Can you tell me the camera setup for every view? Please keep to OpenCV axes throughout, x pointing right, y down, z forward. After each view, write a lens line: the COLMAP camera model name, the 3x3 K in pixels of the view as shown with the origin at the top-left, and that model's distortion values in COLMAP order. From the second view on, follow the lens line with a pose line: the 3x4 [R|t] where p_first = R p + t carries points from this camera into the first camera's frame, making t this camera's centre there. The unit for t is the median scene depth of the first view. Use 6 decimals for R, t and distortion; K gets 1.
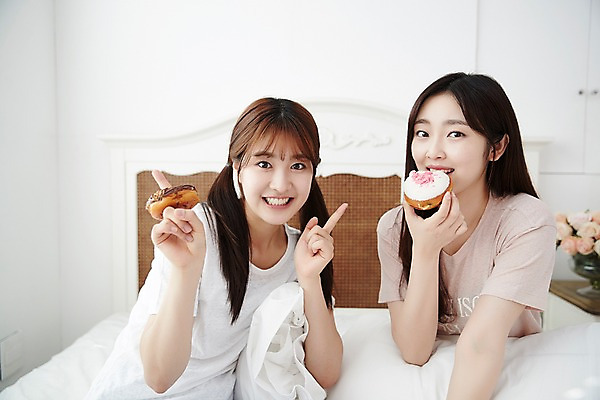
lens RADIAL K [[557.7, 0, 303.7], [0, 557.7, 199.4], [0, 0, 1]] dist [0.014011, 0.000690]
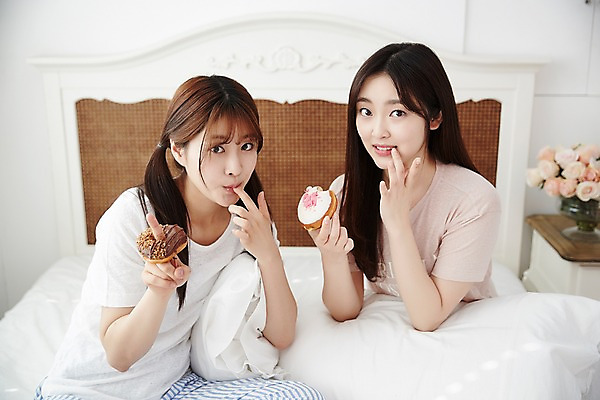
lens RADIAL K [[739.8, 0, 300.0], [0, 739.8, 200.0], [0, 0, 1]] dist [-0.003252, -0.019070]
pose [[0.999887, -0.014407, 0.004217, 0.051187], [0.013327, 0.981239, 0.192333, -0.131416], [-0.006909, -0.192255, 0.981321, -0.188910]]
